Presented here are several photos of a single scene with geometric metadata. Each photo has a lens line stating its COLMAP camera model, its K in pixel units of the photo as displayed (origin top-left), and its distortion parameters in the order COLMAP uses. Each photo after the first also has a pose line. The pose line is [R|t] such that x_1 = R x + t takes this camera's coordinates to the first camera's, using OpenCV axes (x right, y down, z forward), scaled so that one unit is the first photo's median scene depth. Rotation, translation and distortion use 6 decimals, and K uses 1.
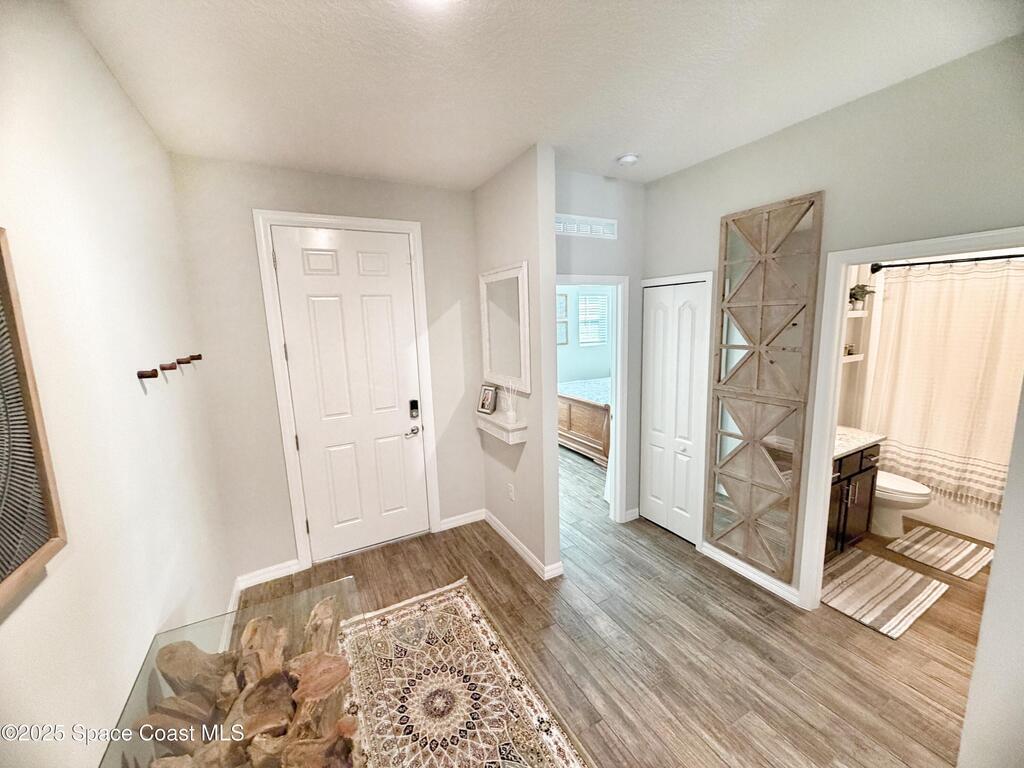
lens RADIAL K [[411.5, 0, 512.0], [0, 411.5, 384.0], [0, 0, 1]] dist [-0.000722, 0.000144]
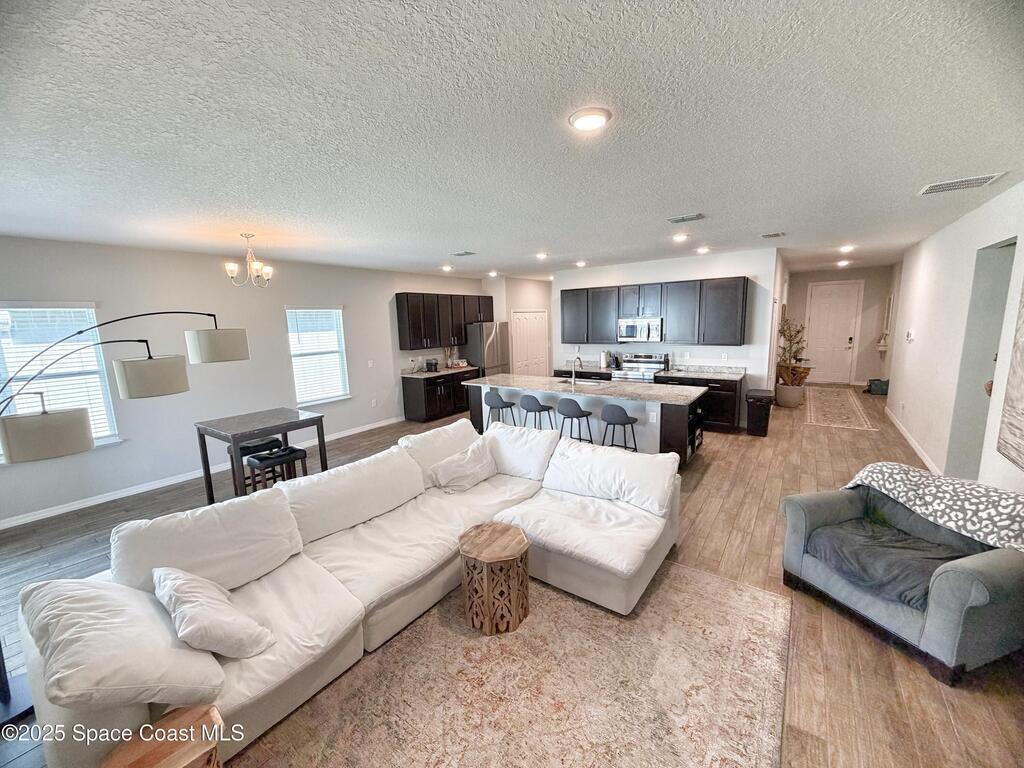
lens RADIAL K [[411.5, 0, 512.0], [0, 411.5, 384.0], [0, 0, 1]] dist [-0.000722, 0.000144]
pose [[0.440152, 0.164094, -0.882802, 1.504070], [-0.134507, 0.984116, 0.115863, 0.390004], [0.887792, 0.067745, 0.455233, -2.785416]]
